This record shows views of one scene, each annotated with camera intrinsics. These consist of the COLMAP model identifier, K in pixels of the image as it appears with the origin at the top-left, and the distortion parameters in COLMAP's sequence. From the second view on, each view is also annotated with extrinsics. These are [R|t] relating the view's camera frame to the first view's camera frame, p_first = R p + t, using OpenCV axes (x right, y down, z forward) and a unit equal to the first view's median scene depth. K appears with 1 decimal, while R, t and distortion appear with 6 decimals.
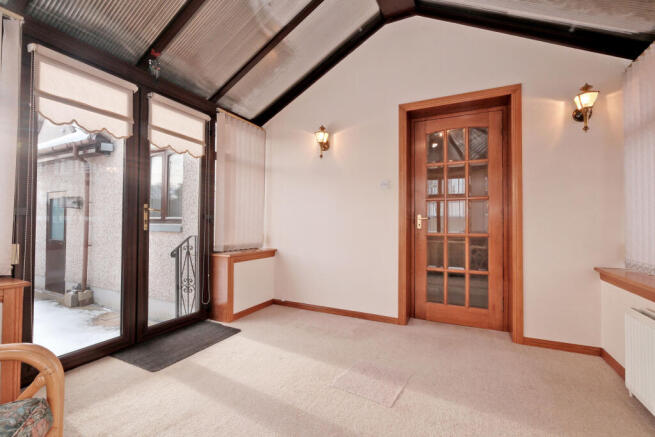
lens RADIAL K [[285.2, 0, 325.1], [0, 285.2, 220.1], [0, 0, 1]] dist [-0.001561, -0.000133]
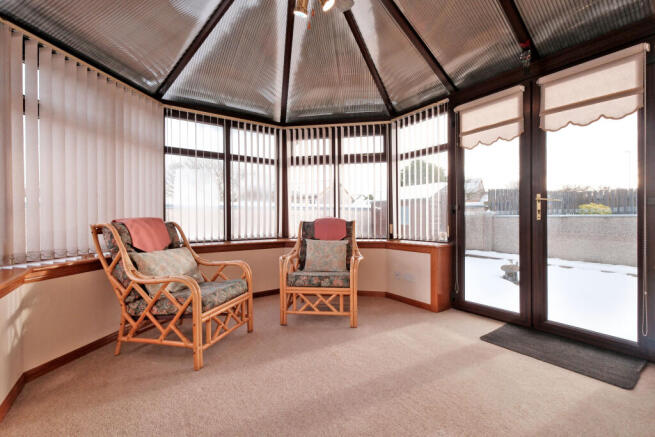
lens RADIAL K [[285.2, 0, 325.1], [0, 285.2, 220.1], [0, 0, 1]] dist [-0.001561, -0.000133]
pose [[-0.491542, -0.001863, -0.870852, 0.614032], [0.004386, 0.999980, -0.004615, 0.038803], [0.870843, -0.006088, -0.491524, 0.851034]]
